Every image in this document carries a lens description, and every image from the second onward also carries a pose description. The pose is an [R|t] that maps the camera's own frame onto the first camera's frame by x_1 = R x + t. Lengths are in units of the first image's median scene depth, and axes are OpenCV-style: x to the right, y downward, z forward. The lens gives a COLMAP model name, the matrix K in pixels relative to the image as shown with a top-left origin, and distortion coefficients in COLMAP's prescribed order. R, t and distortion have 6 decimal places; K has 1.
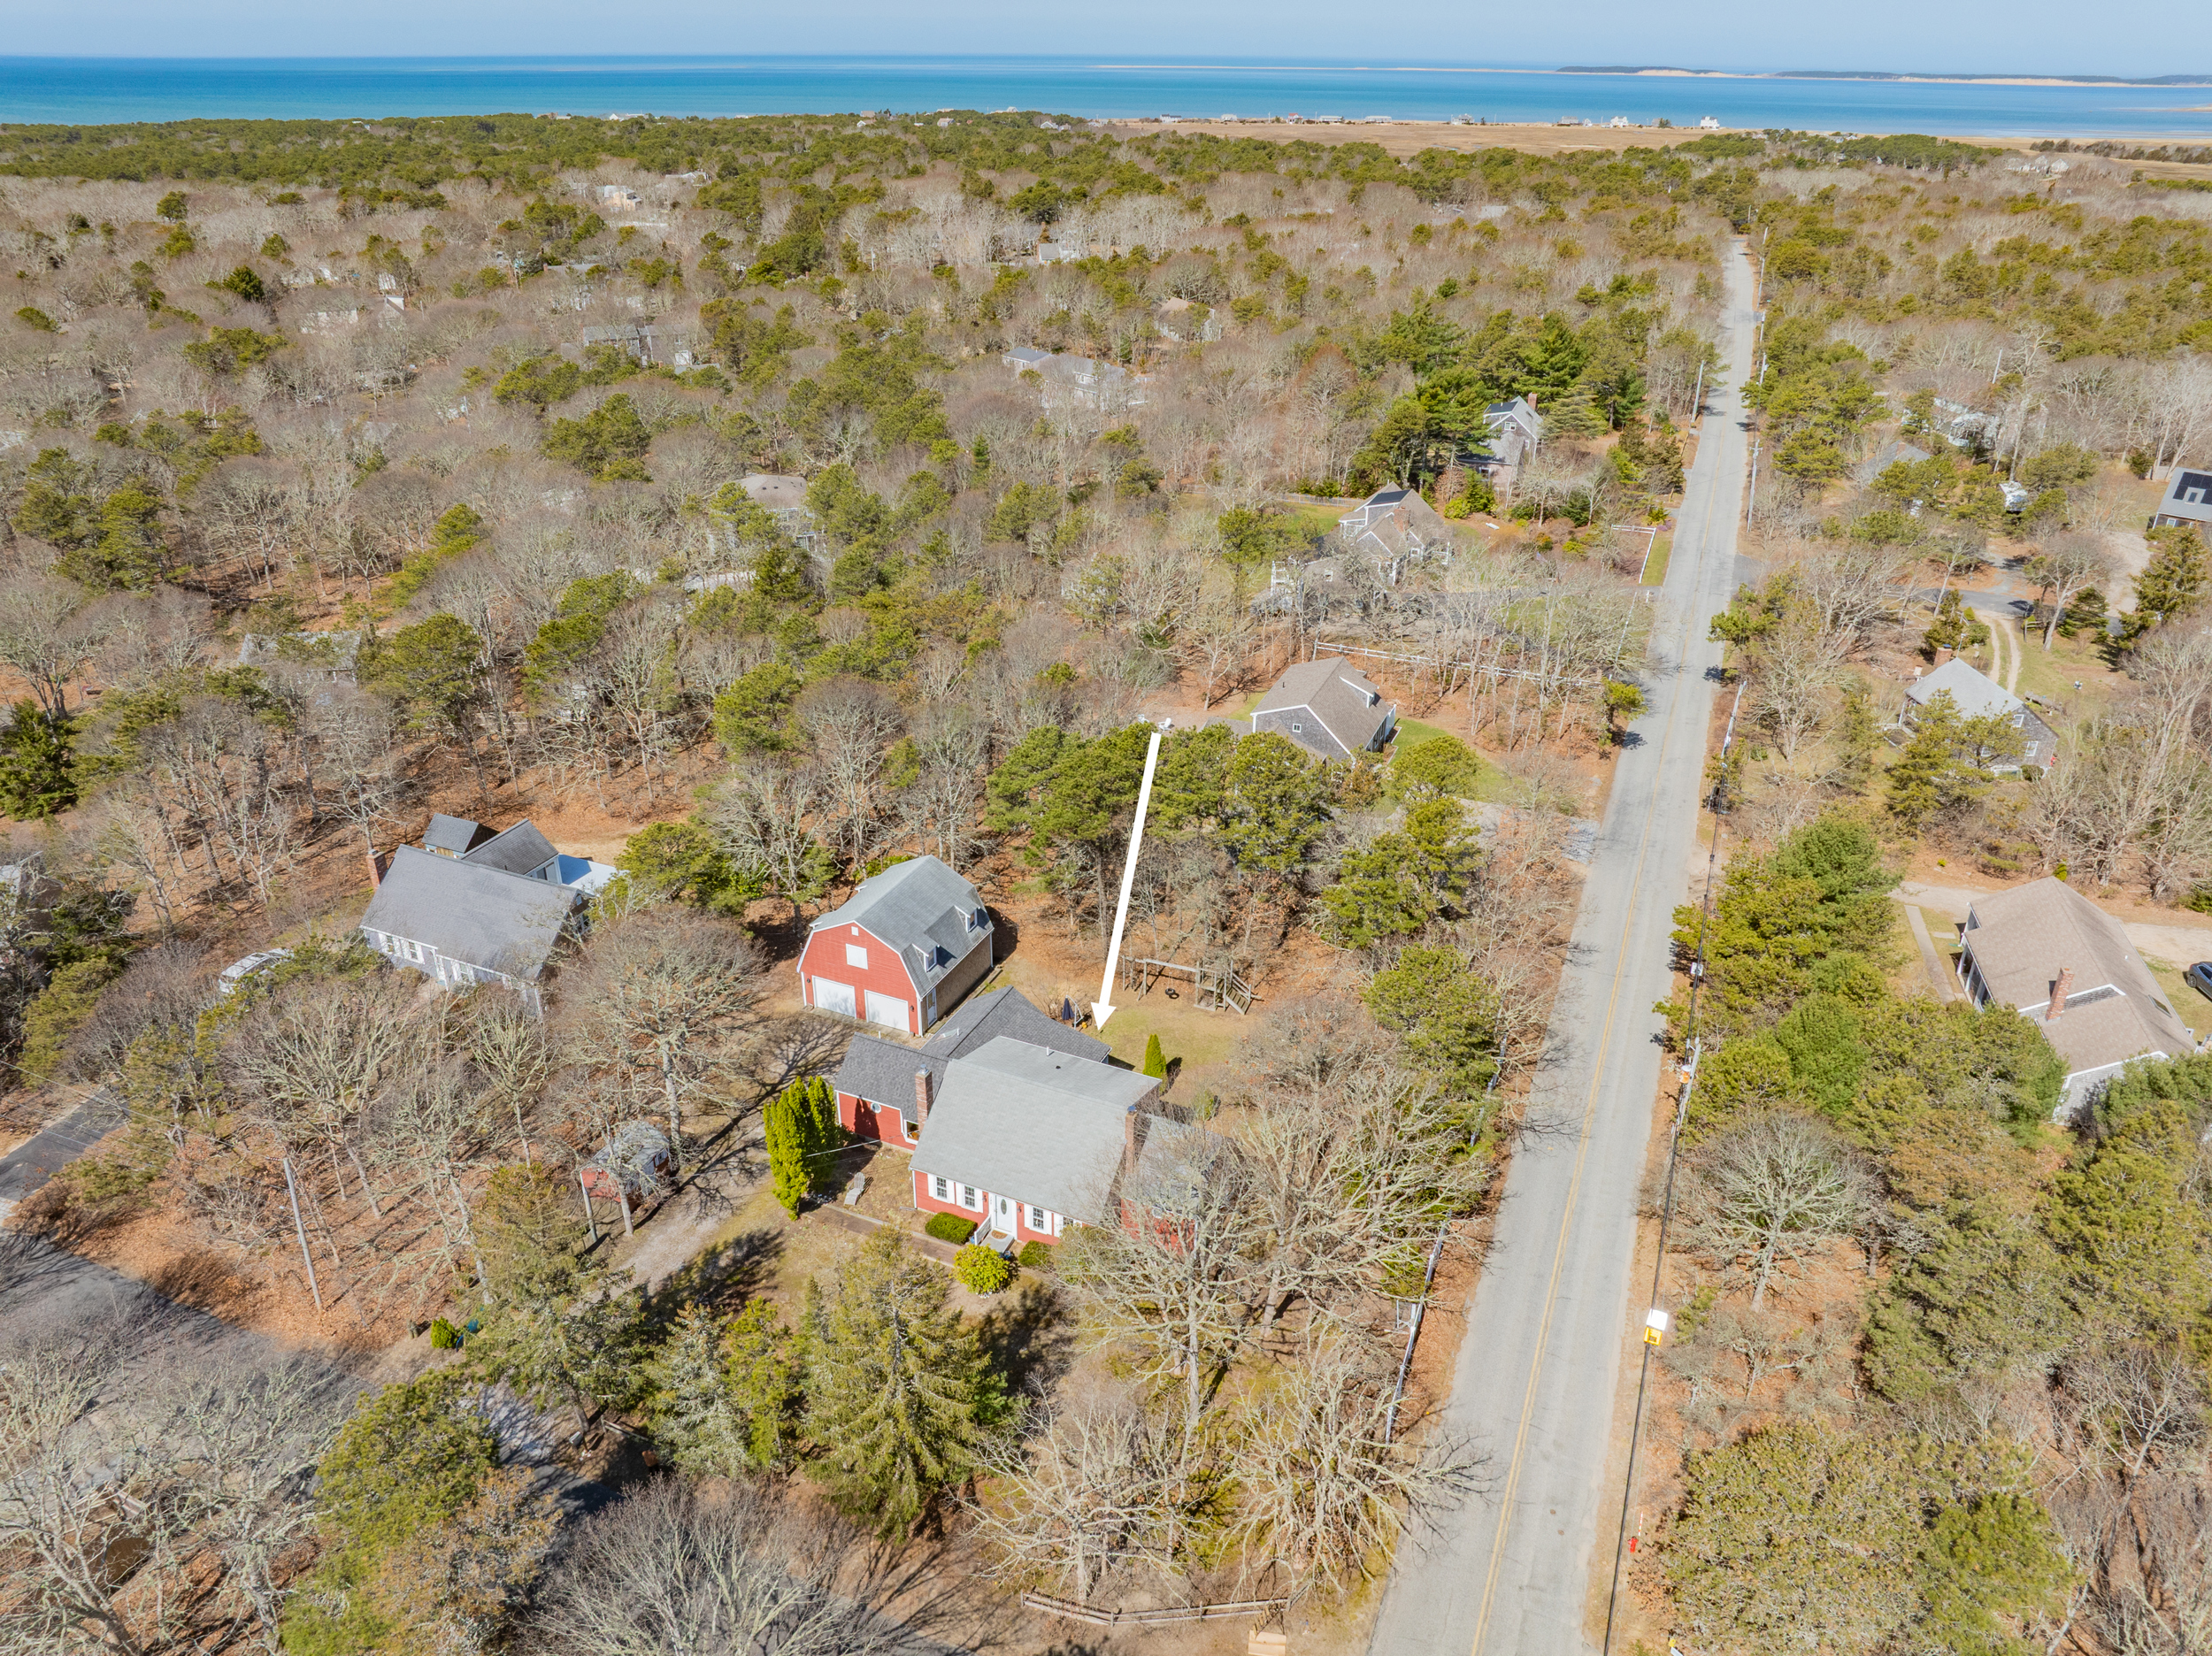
lens RADIAL K [[1559.3, 0, 1115.3], [0, 1559.3, 828.4], [0, 0, 1]] dist [-0.060165, 0.032459]
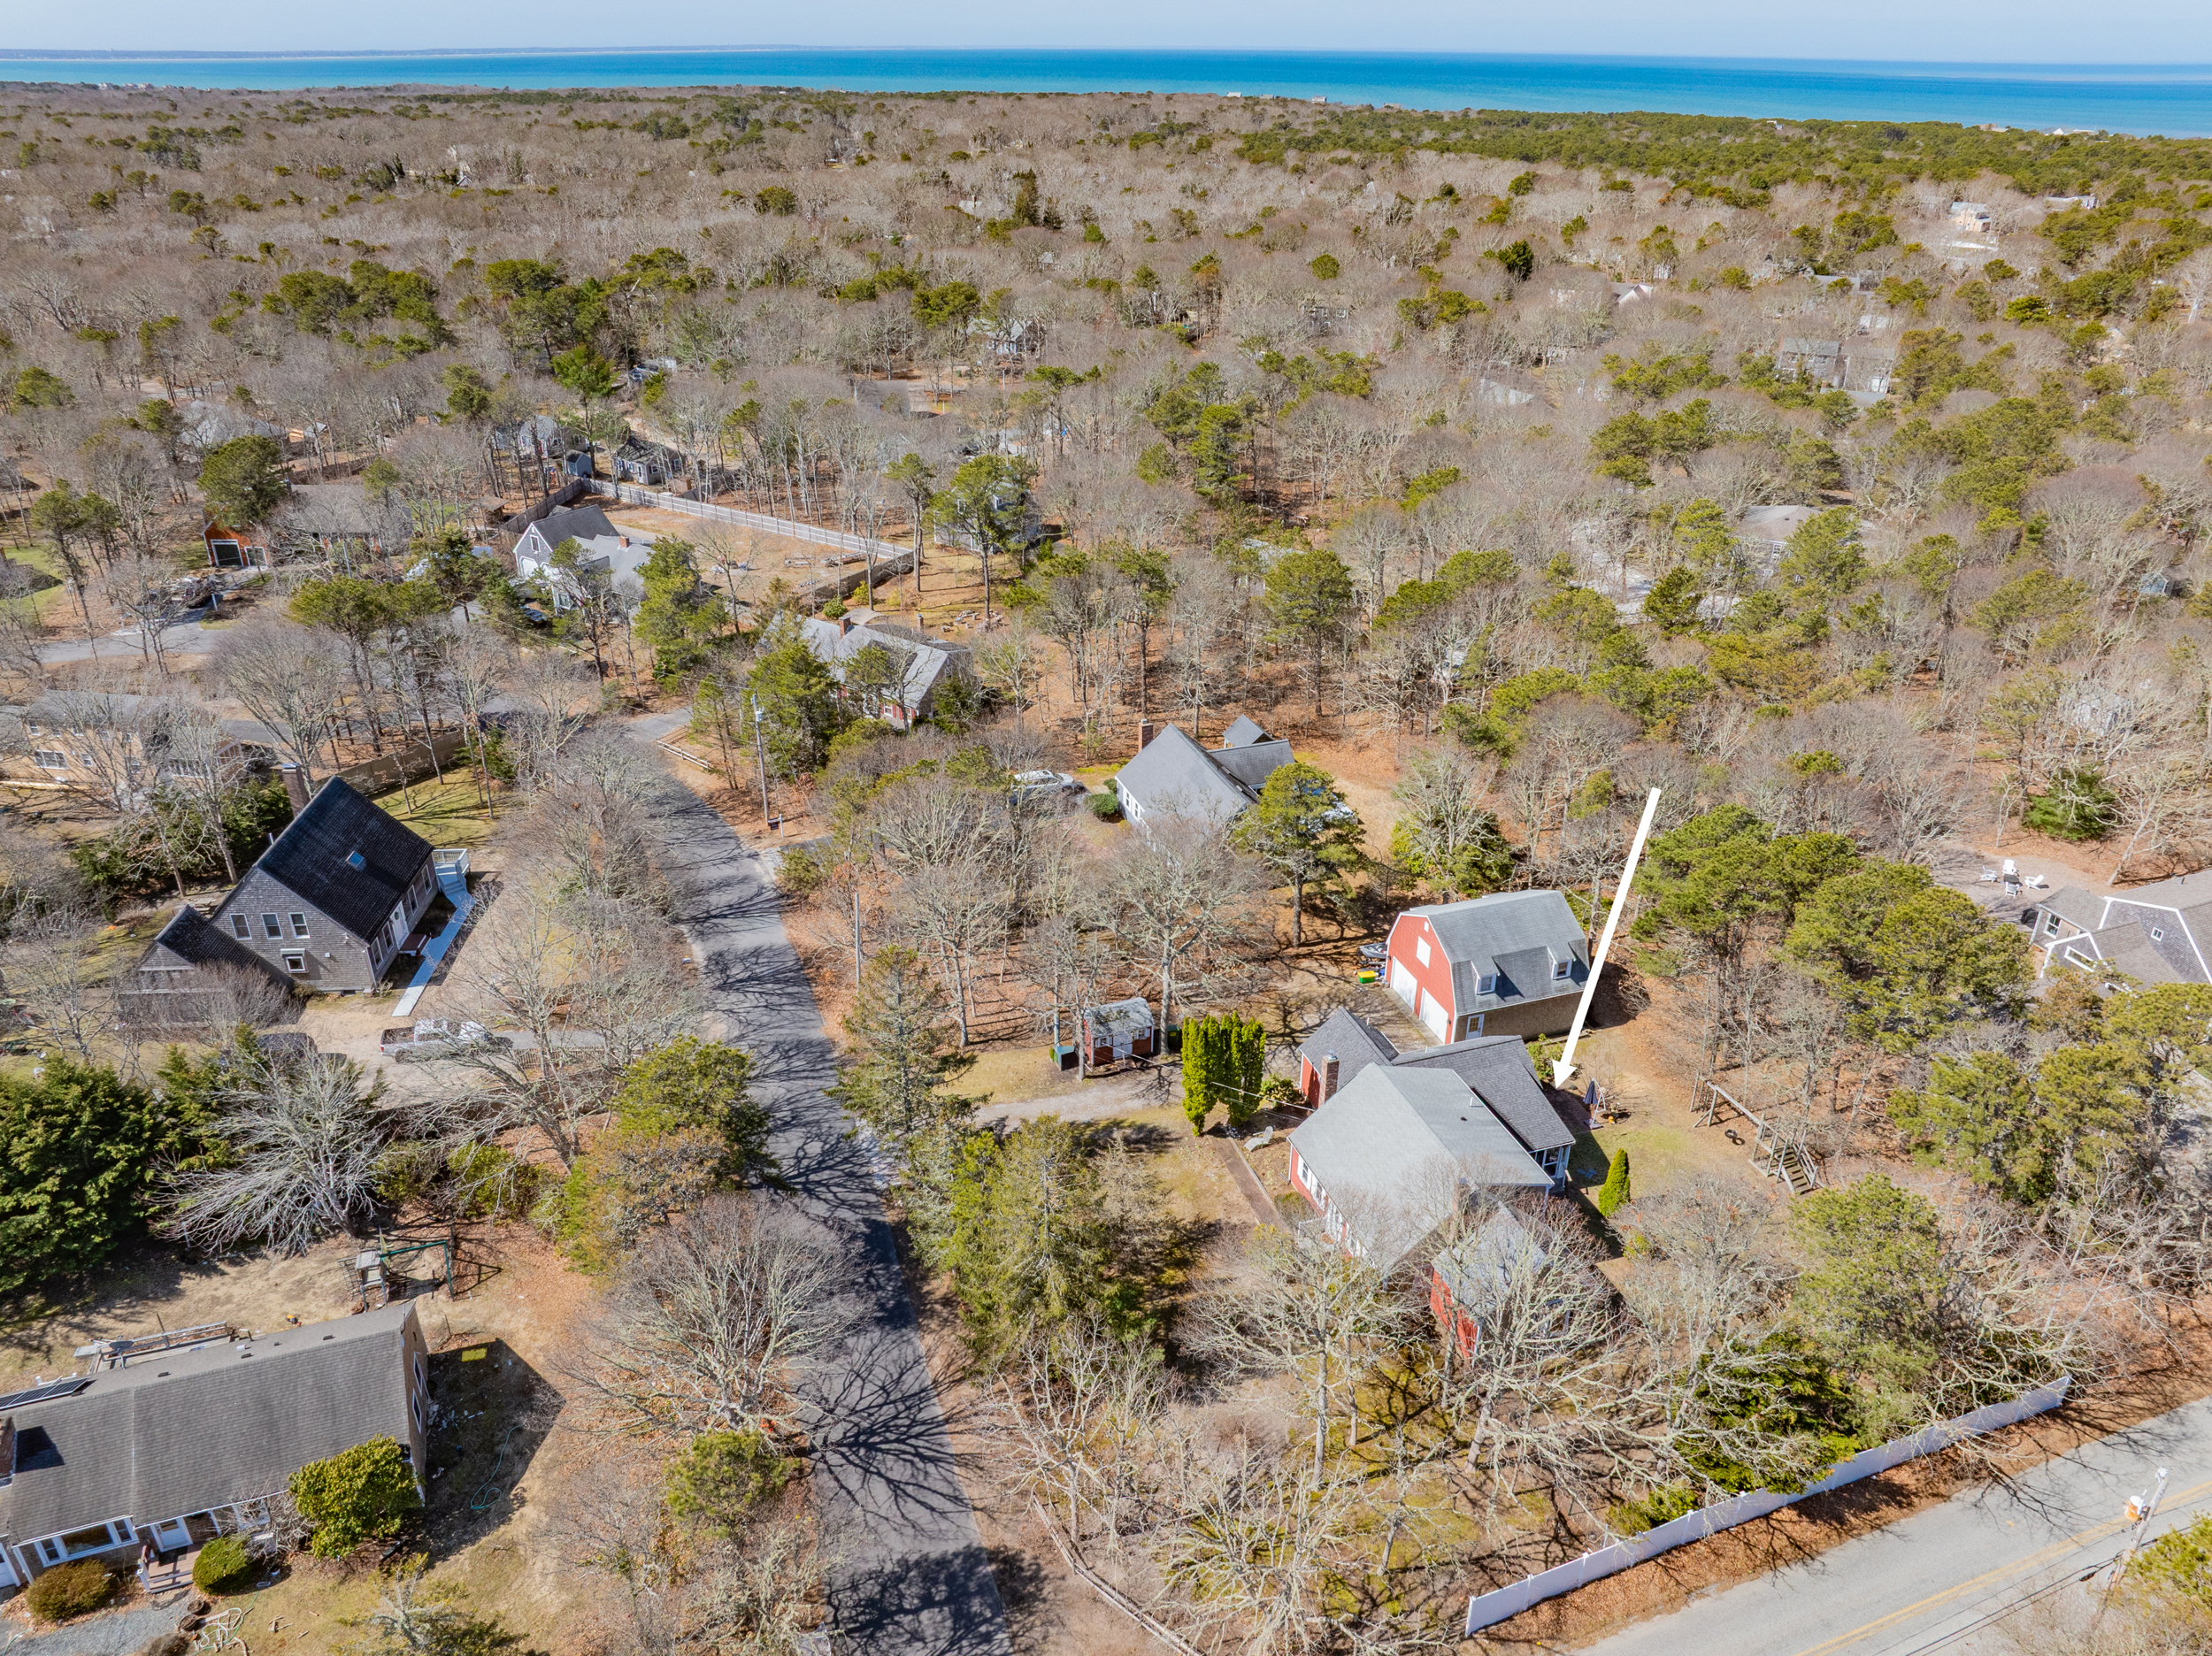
lens RADIAL K [[1559.3, 0, 1108.6], [0, 1559.3, 829.7], [0, 0, 1]] dist [-0.060165, 0.032459]
pose [[0.681181, 0.328834, -0.654110, 0.206751], [-0.329267, 0.935596, 0.127448, -0.033158], [0.653893, 0.128561, 0.745585, 0.072796]]
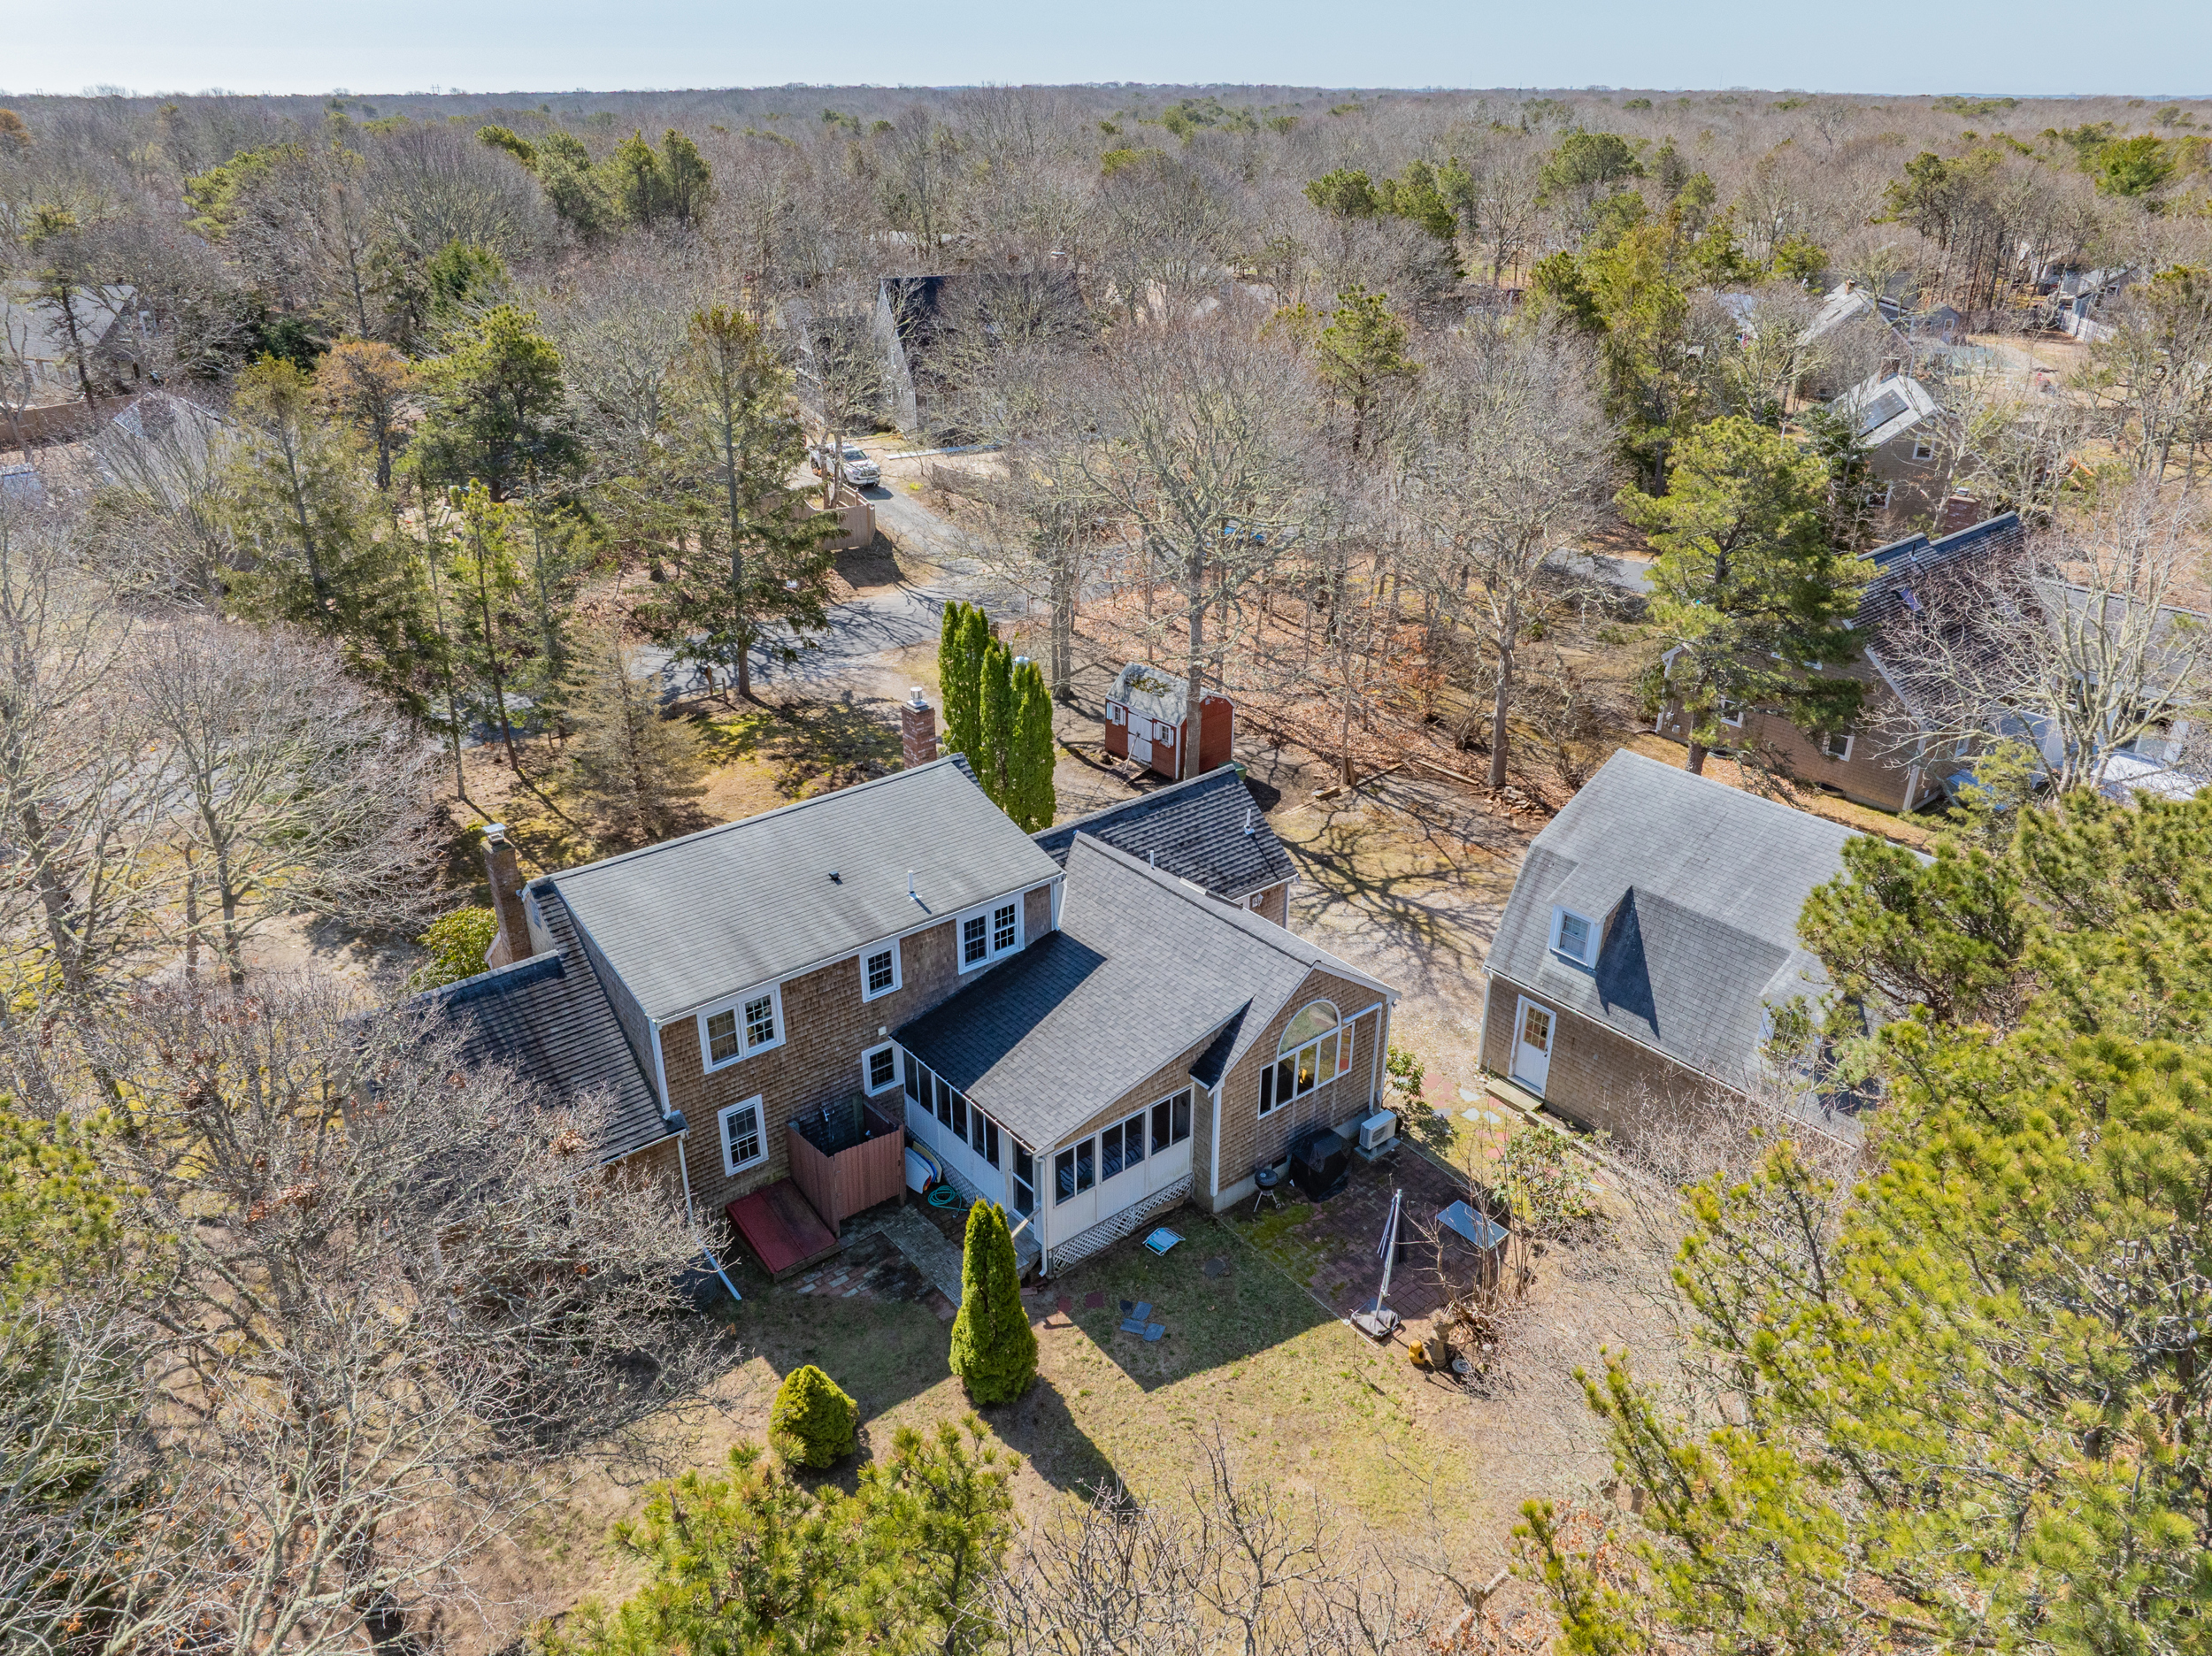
lens RADIAL K [[1559.3, 0, 1119.7], [0, 1559.3, 834.8], [0, 0, 1]] dist [-0.060165, 0.032459]
pose [[-0.438115, 0.381482, -0.813957, 0.140836], [-0.411192, 0.720150, 0.558842, -0.060767], [0.799360, 0.579530, -0.158647, 0.615445]]
